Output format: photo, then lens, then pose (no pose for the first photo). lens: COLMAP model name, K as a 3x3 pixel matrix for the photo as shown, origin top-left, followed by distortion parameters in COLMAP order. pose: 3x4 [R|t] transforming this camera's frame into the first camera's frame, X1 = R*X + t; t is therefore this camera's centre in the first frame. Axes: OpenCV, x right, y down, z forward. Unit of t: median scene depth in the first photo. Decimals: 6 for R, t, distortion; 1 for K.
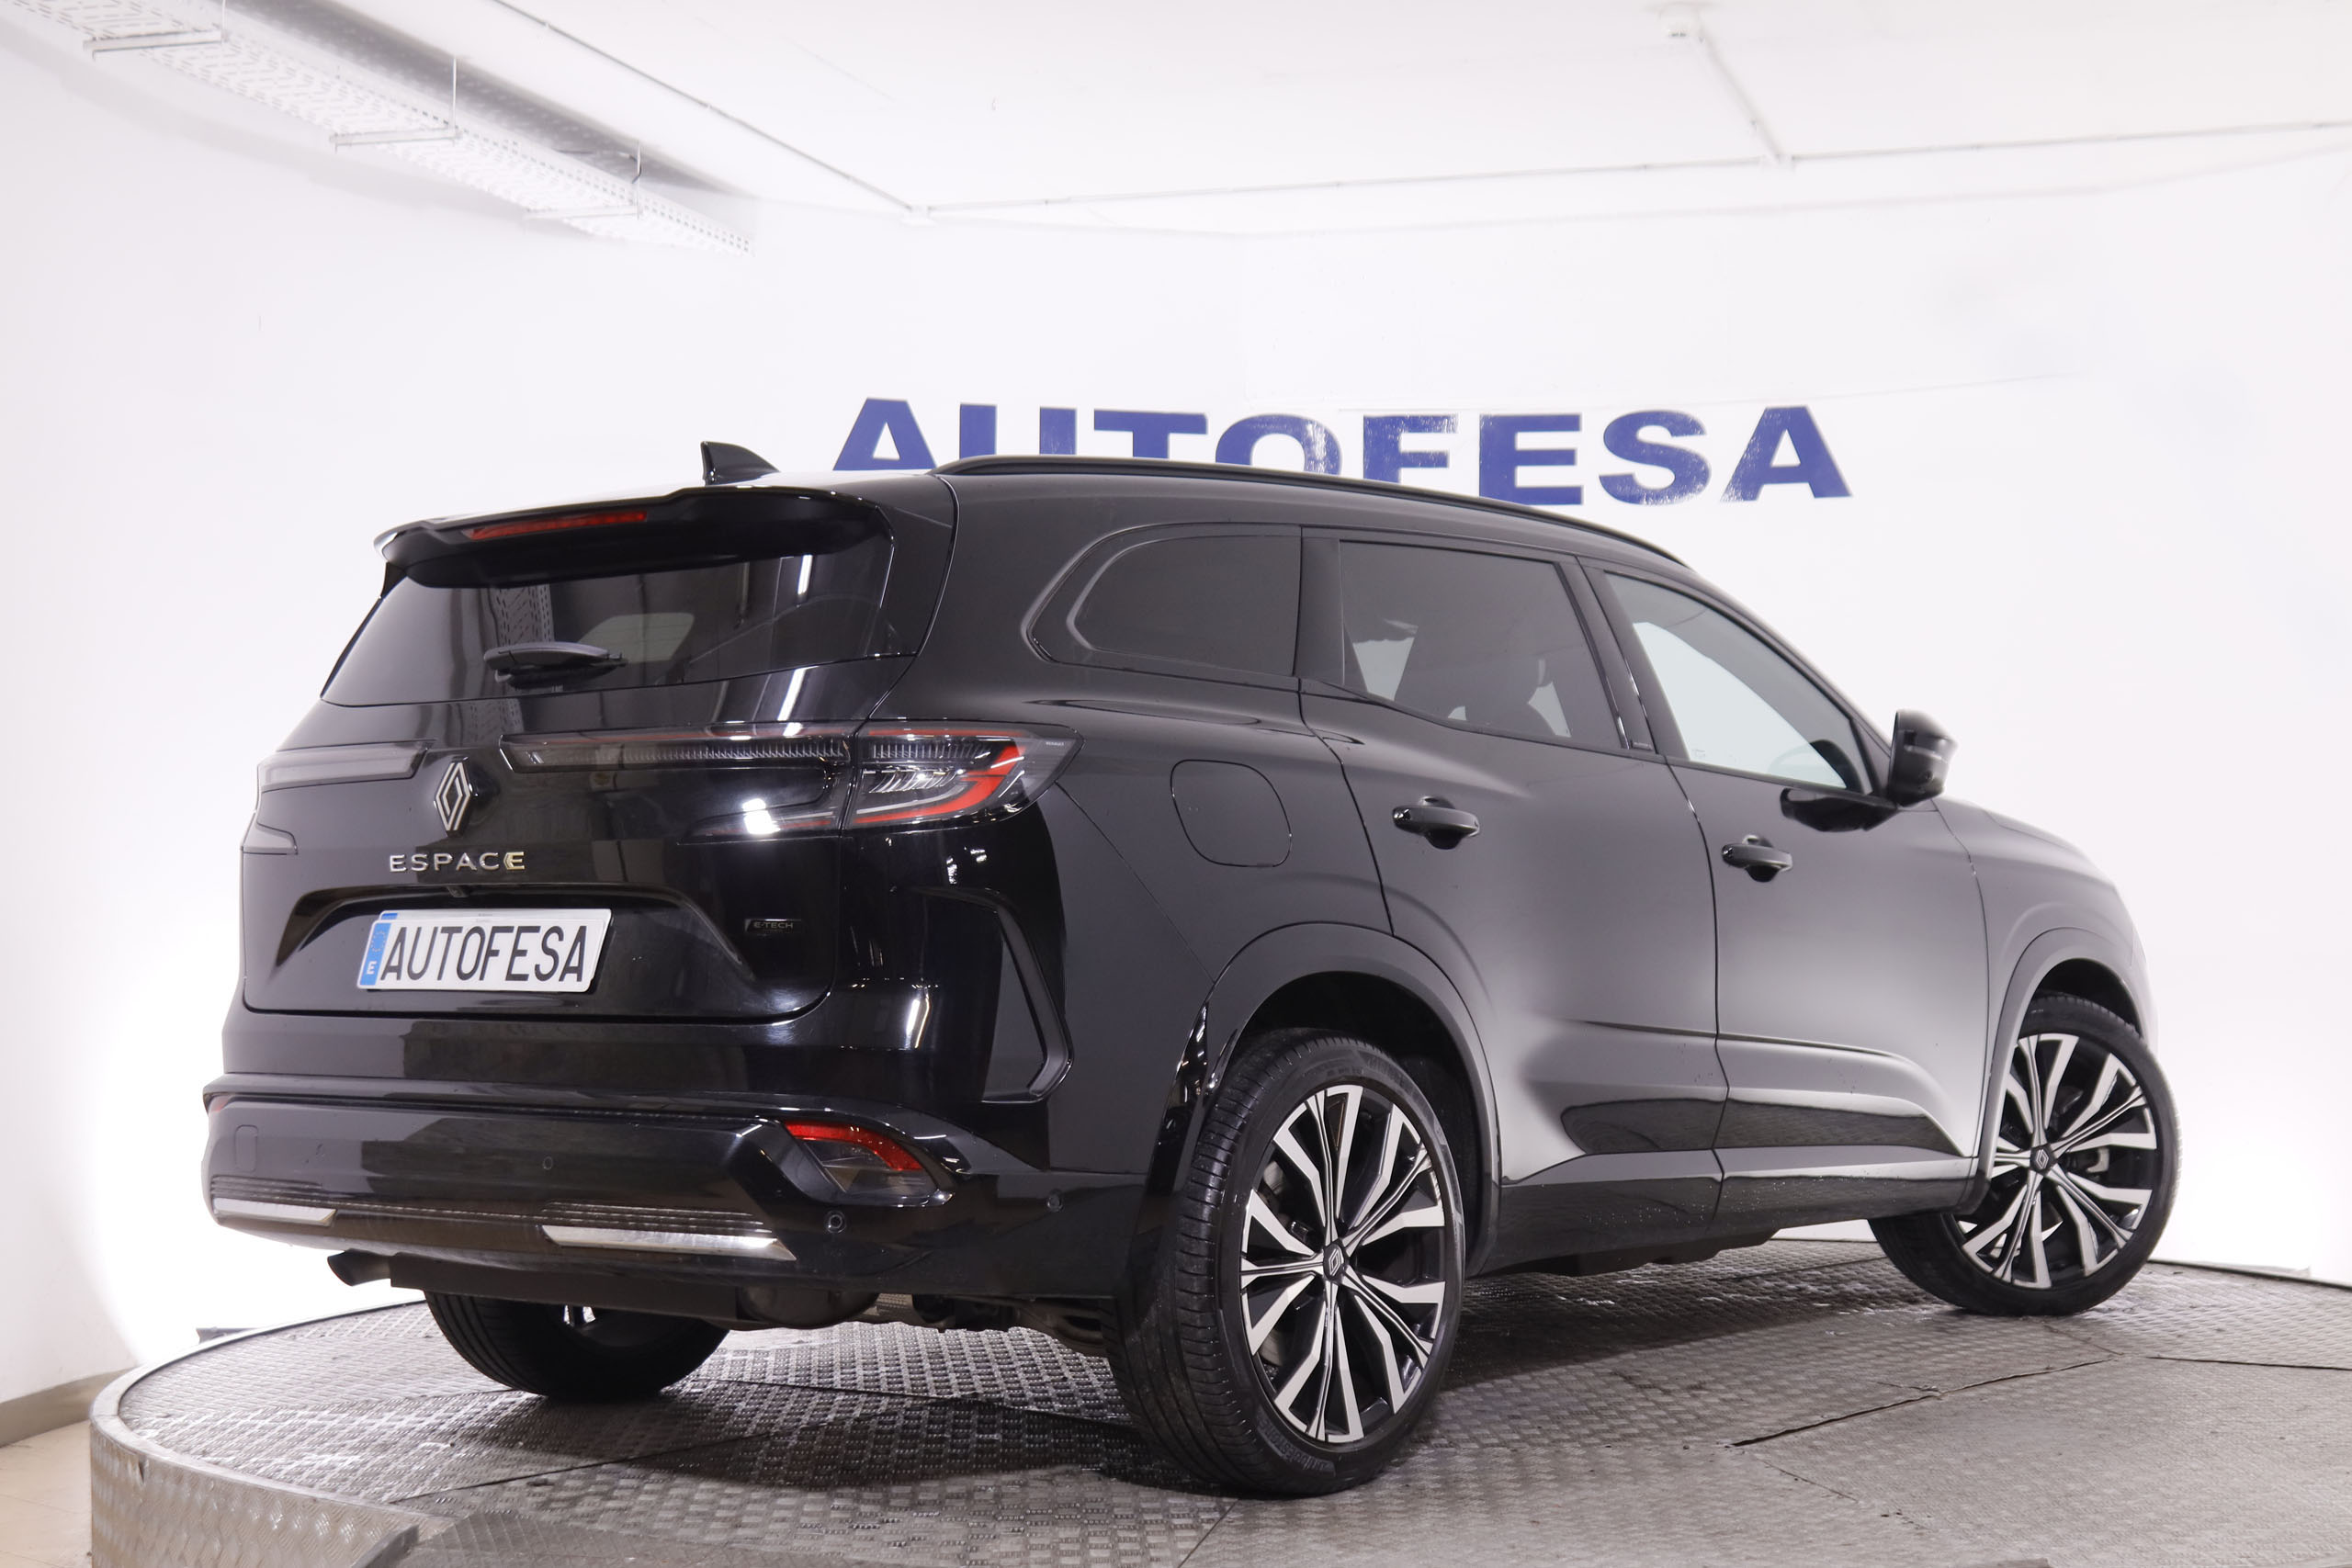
lens RADIAL K [[3736.5, 0, 1186.3], [0, 3736.5, 776.1], [0, 0, 1]] dist [0.000092, 0.000000]
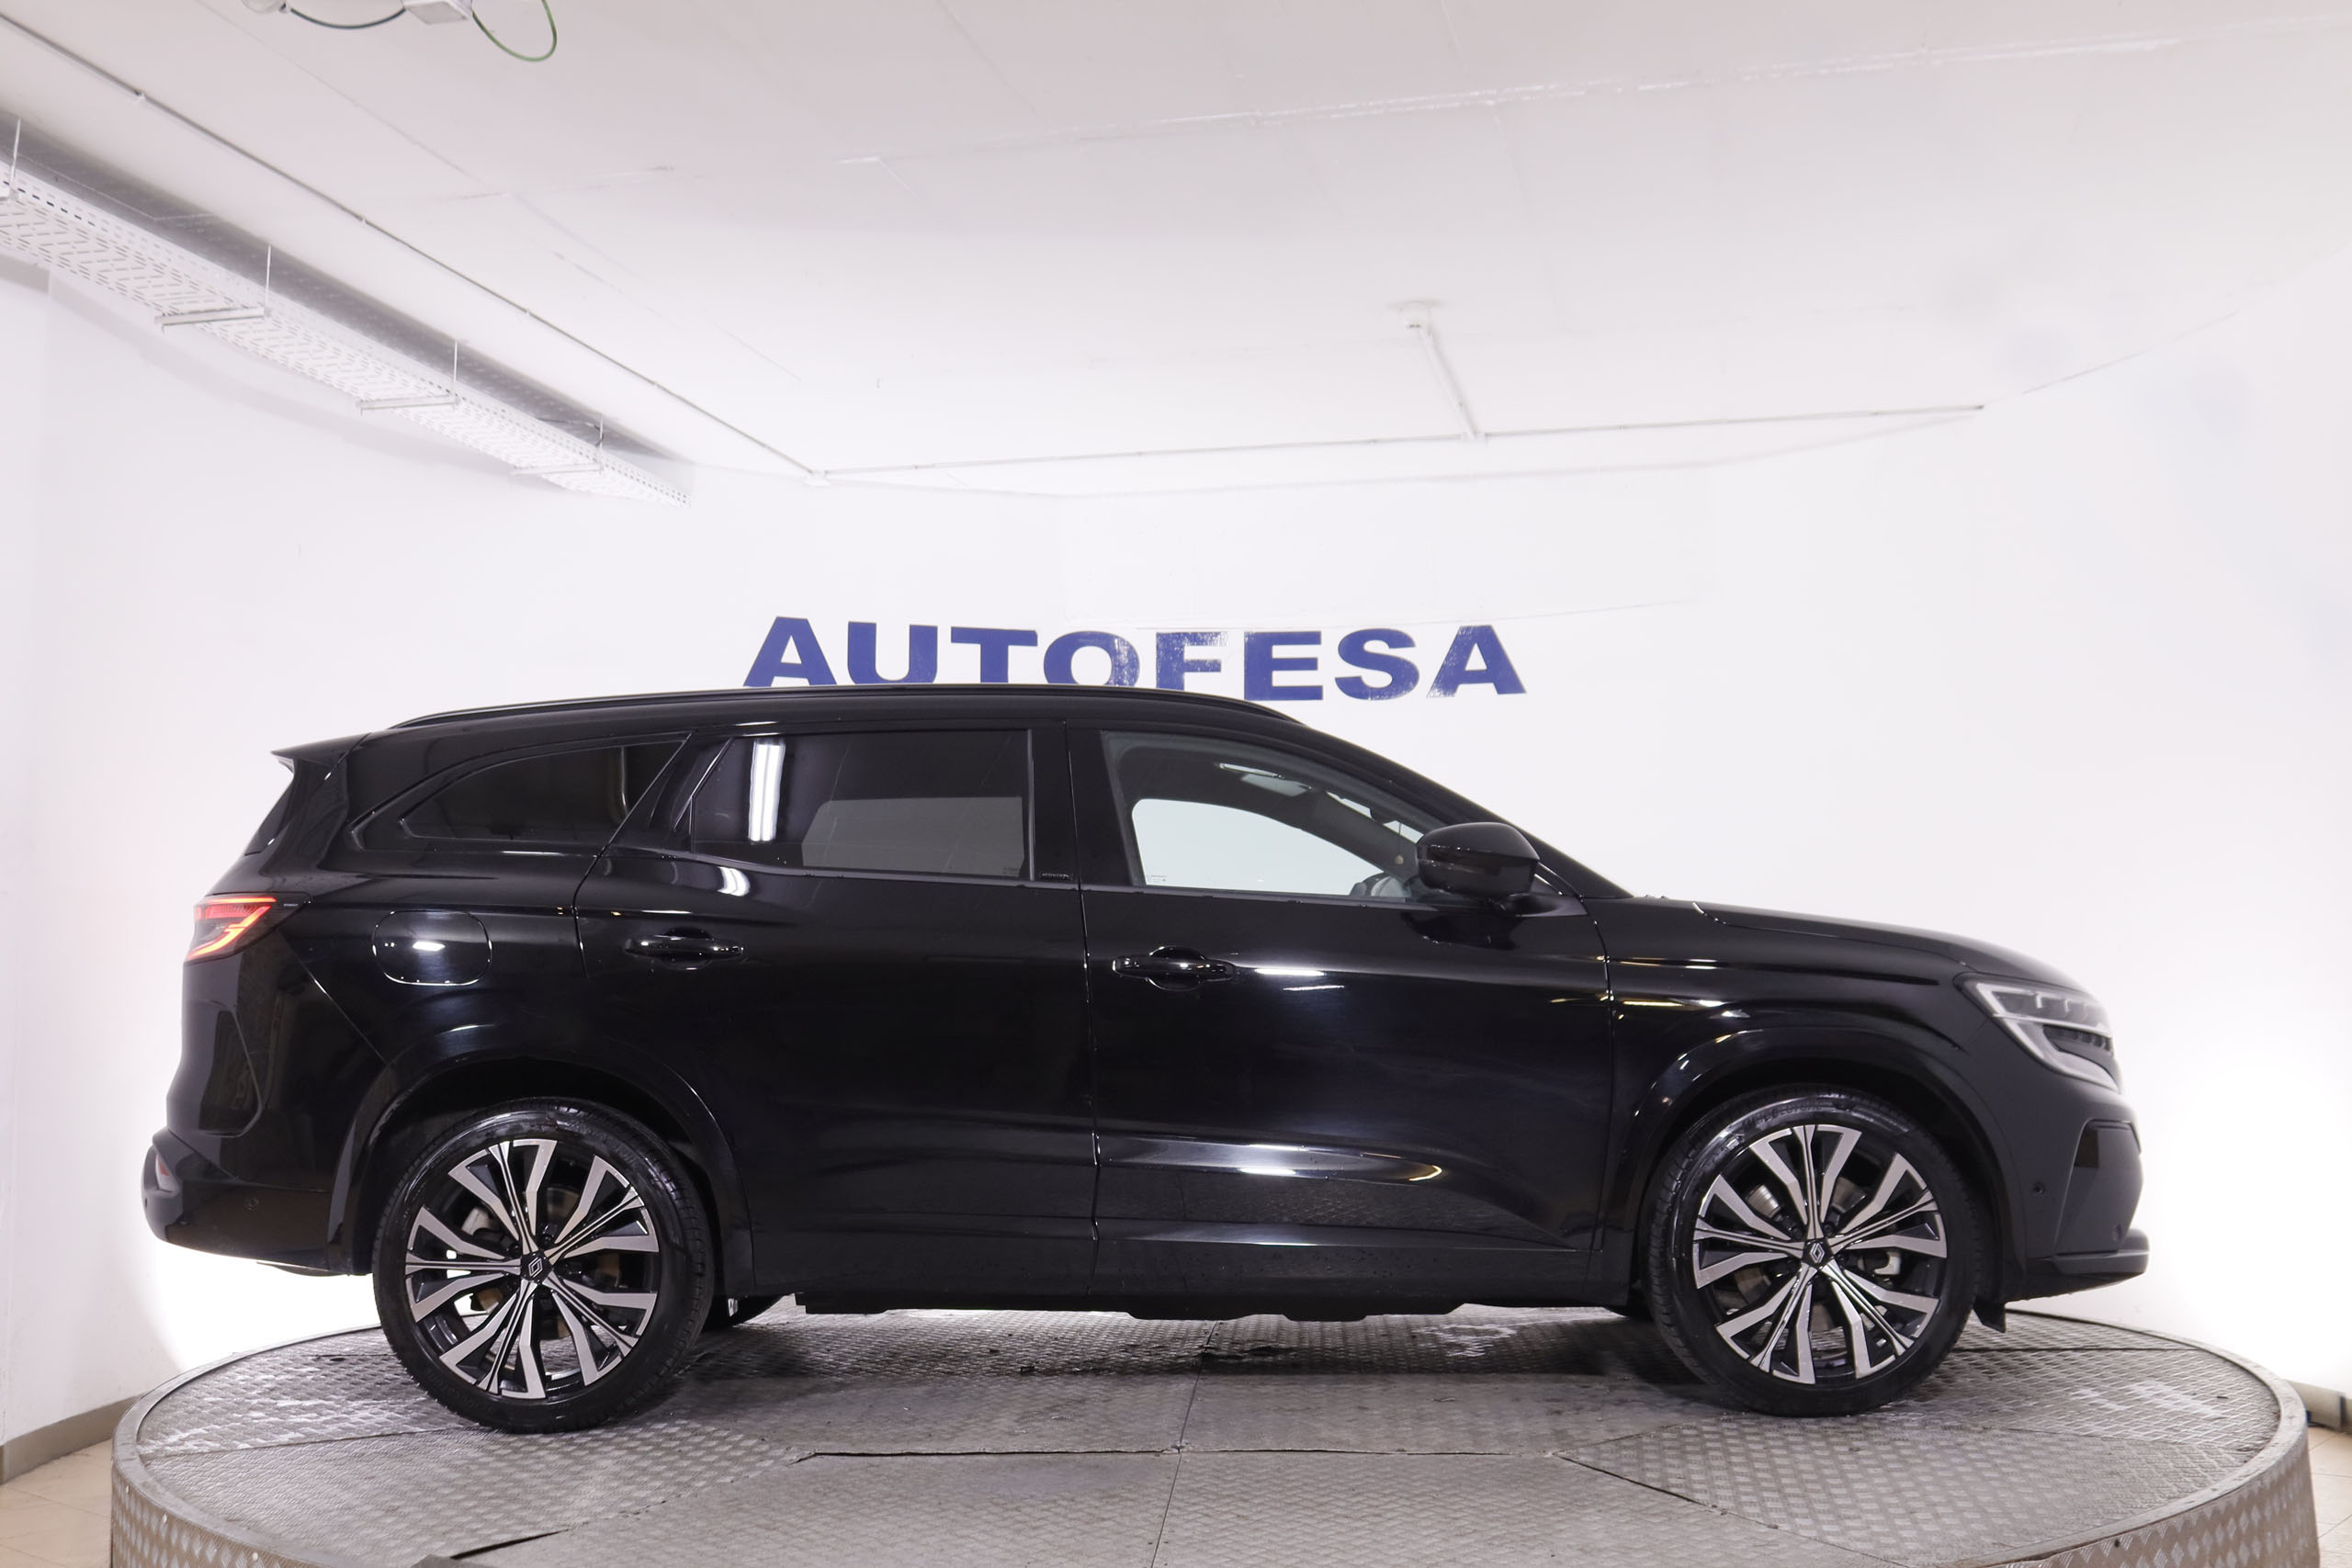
lens RADIAL K [[2563.3, 0, 1180.5], [0, 2563.3, 733.7], [0, 0, 1]] dist [-0.092707, 0.000000]
pose [[0.997326, 0.000151, 0.073074, -0.011365], [0.005027, 0.997487, -0.070667, 0.003223], [-0.072901, 0.070846, 0.994820, 0.117247]]
